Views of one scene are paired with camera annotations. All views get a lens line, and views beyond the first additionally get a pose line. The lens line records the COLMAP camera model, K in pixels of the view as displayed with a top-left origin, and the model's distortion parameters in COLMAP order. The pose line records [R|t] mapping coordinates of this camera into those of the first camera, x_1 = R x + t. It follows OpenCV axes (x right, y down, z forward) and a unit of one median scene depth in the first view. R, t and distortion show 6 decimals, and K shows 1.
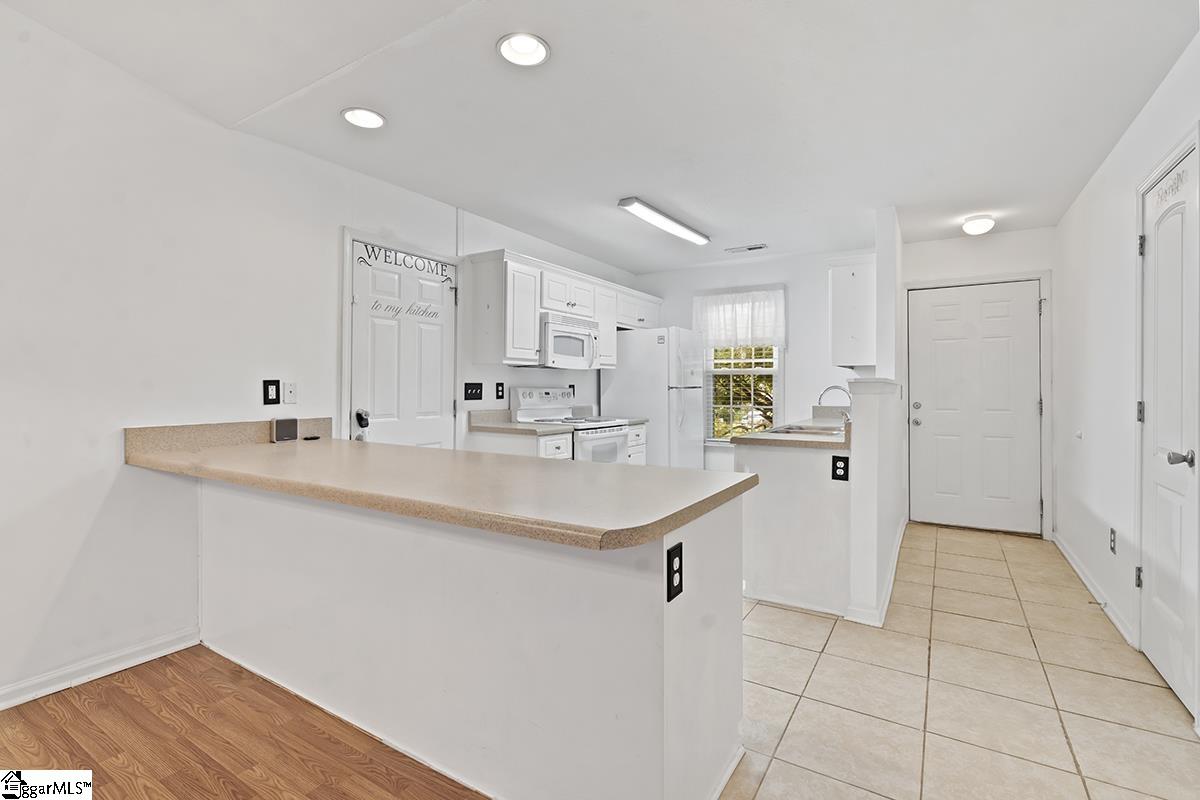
lens RADIAL K [[548.8, 0, 600.2], [0, 548.8, 387.2], [0, 0, 1]] dist [-0.007385, 0.002679]
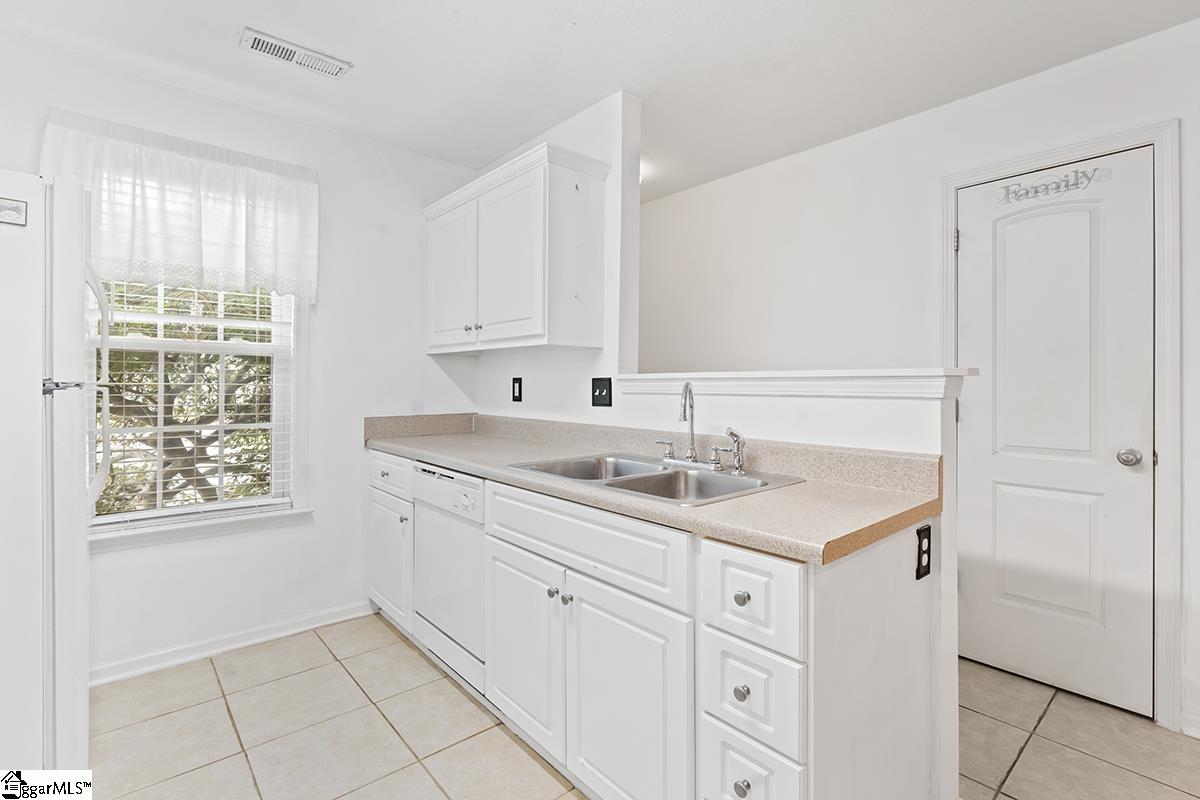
lens RADIAL K [[548.8, 0, 605.1], [0, 548.8, 380.7], [0, 0, 1]] dist [-0.007385, 0.002679]
pose [[0.296359, 0.005195, 0.955063, -0.070480], [-0.002896, 0.999985, -0.004540, -0.001026], [-0.955072, -0.001420, 0.296370, 0.722020]]
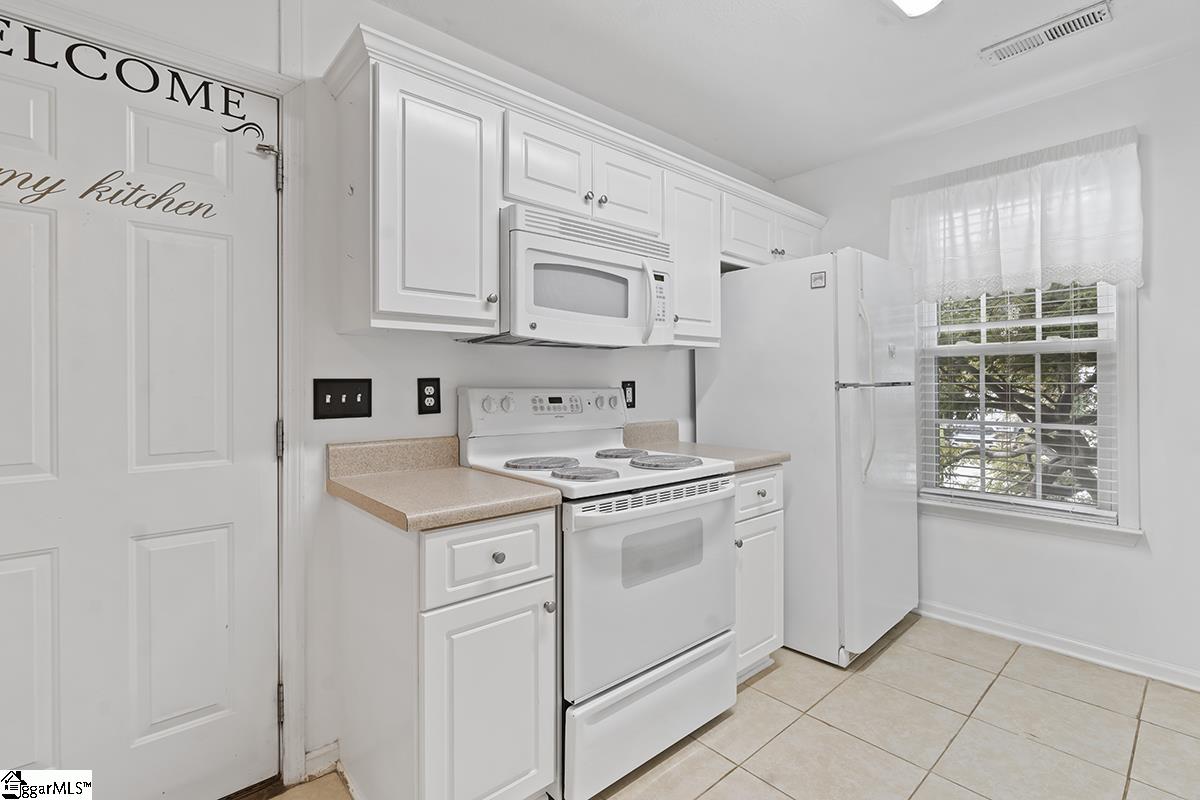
lens RADIAL K [[548.8, 0, 596.1], [0, 548.8, 383.6], [0, 0, 1]] dist [-0.007385, 0.002679]
pose [[0.956267, -0.009177, -0.292353, 0.076678], [0.008847, 0.999958, -0.002452, -0.001068], [0.292363, -0.000241, 0.956307, 0.585259]]
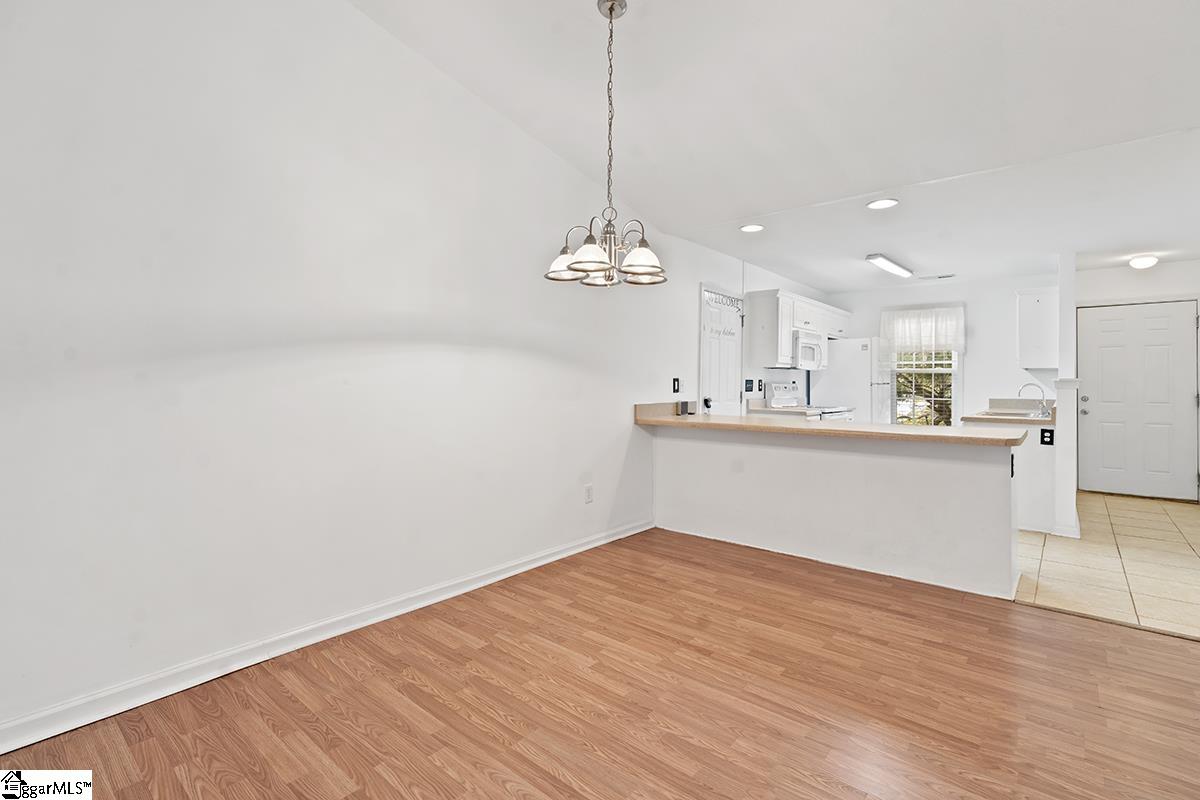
lens RADIAL K [[548.8, 0, 599.4], [0, 548.8, 380.5], [0, 0, 1]] dist [-0.007385, 0.002679]
pose [[0.988485, 0.004108, -0.151260, -0.364859], [-0.004532, 0.999987, -0.002460, -0.000598], [0.151248, 0.003117, 0.988491, -0.449345]]
